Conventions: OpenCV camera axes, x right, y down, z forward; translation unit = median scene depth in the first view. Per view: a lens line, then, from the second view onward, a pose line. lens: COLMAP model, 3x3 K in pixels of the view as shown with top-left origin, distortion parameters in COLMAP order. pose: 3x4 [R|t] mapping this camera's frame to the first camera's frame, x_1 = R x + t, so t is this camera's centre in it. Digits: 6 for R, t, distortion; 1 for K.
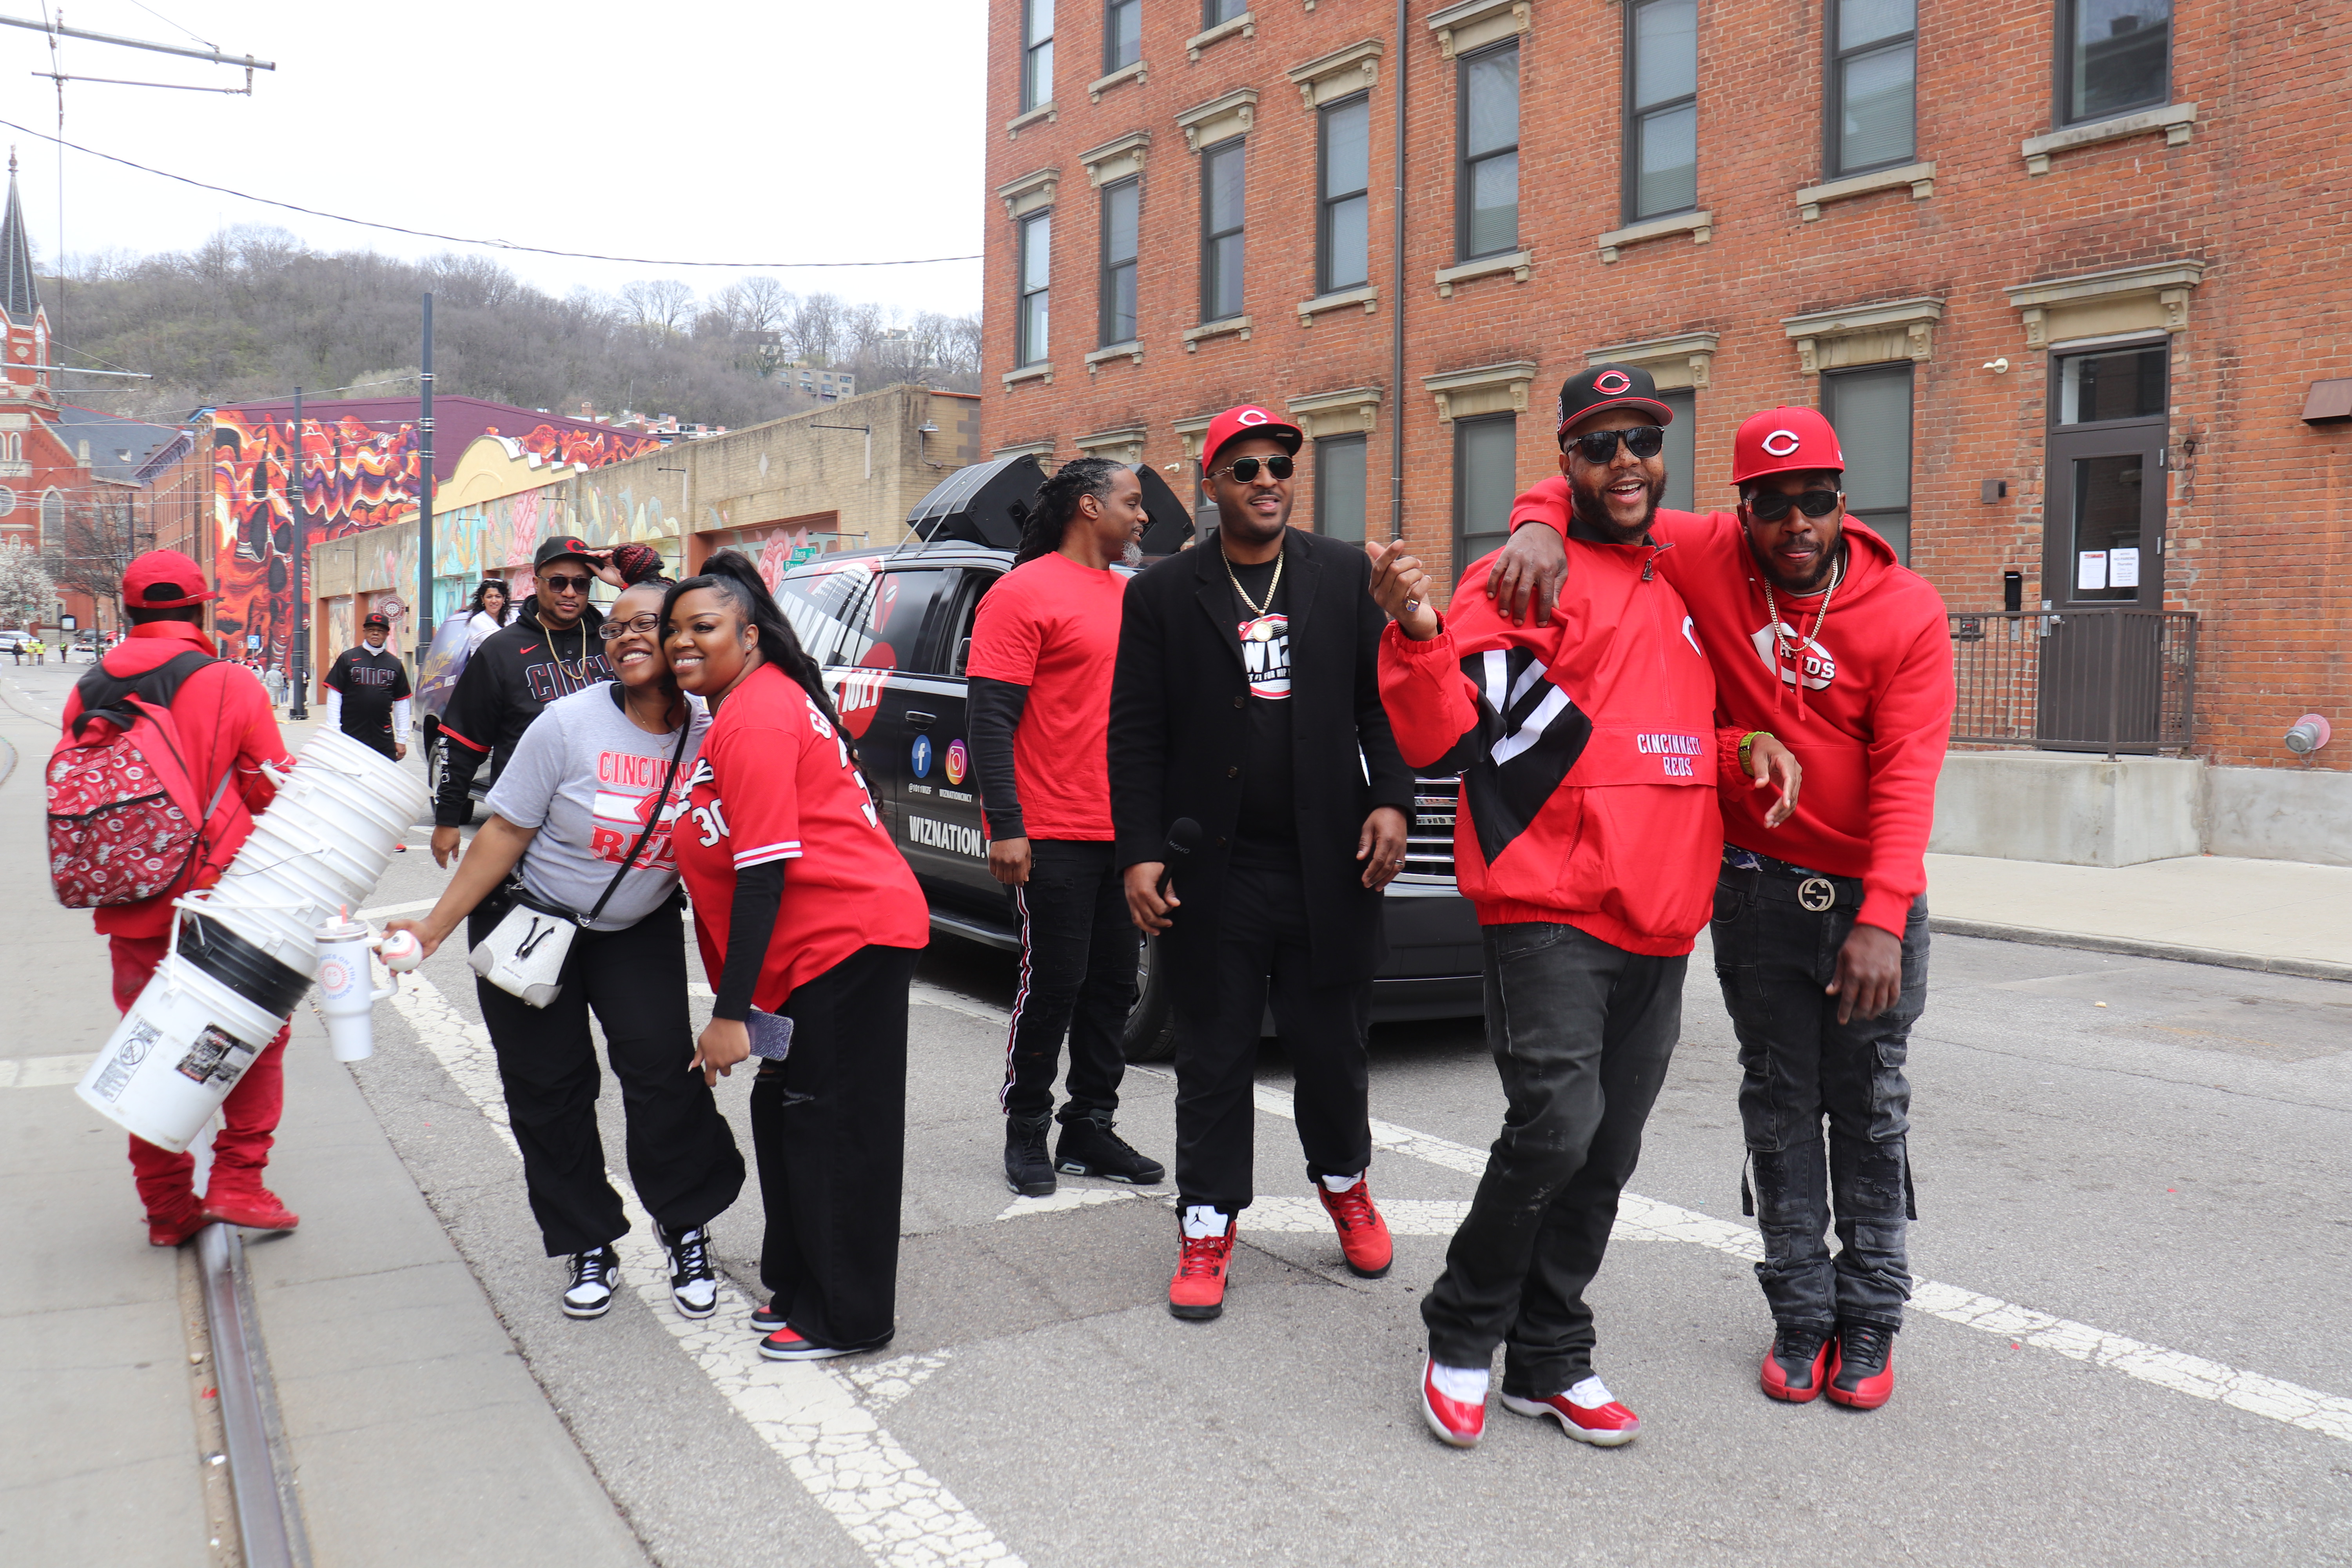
lens RADIAL K [[1961.0, 0, 1176.0], [0, 1961.0, 784.0], [0, 0, 1]] dist [-0.183326, 0.170629]
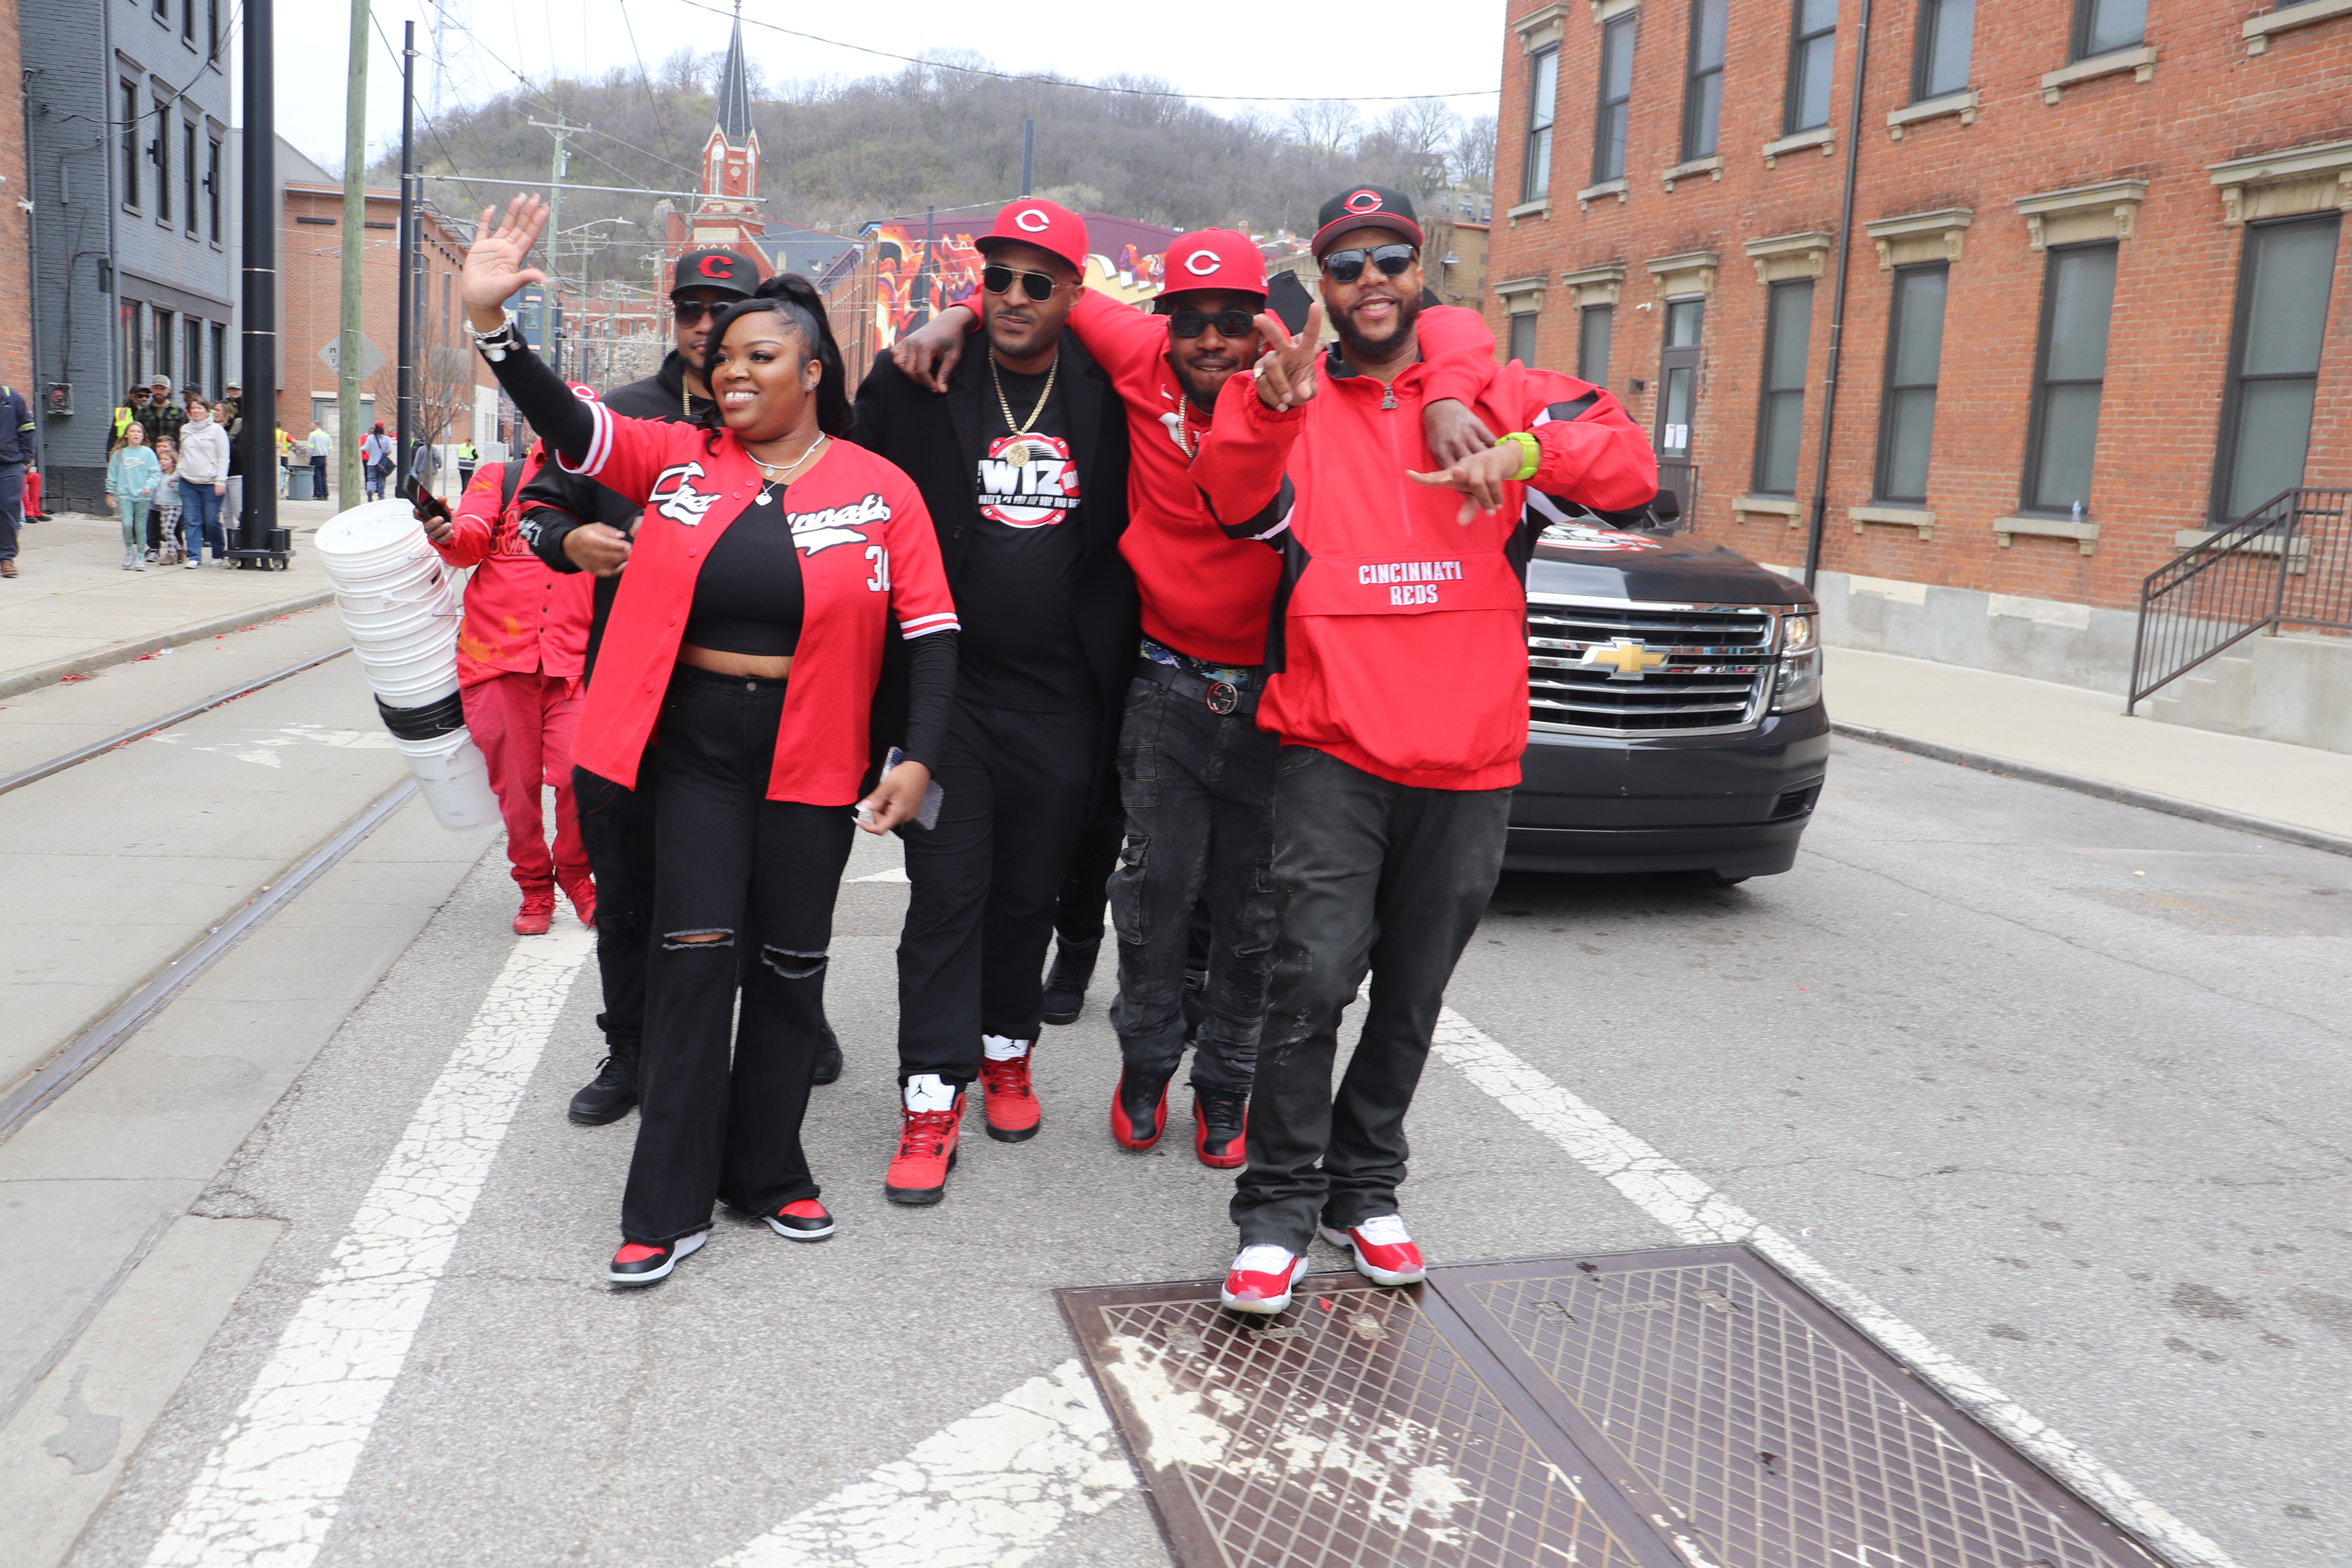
lens RADIAL K [[1971.7, 0, 1176.1], [0, 1971.7, 827.2], [0, 0, 1]] dist [-0.191991, 0.166349]
pose [[0.940832, 0.101395, -0.323350, 0.126438], [-0.065951, 0.990728, 0.118777, 0.002348], [0.332395, -0.090424, 0.938795, -0.044099]]
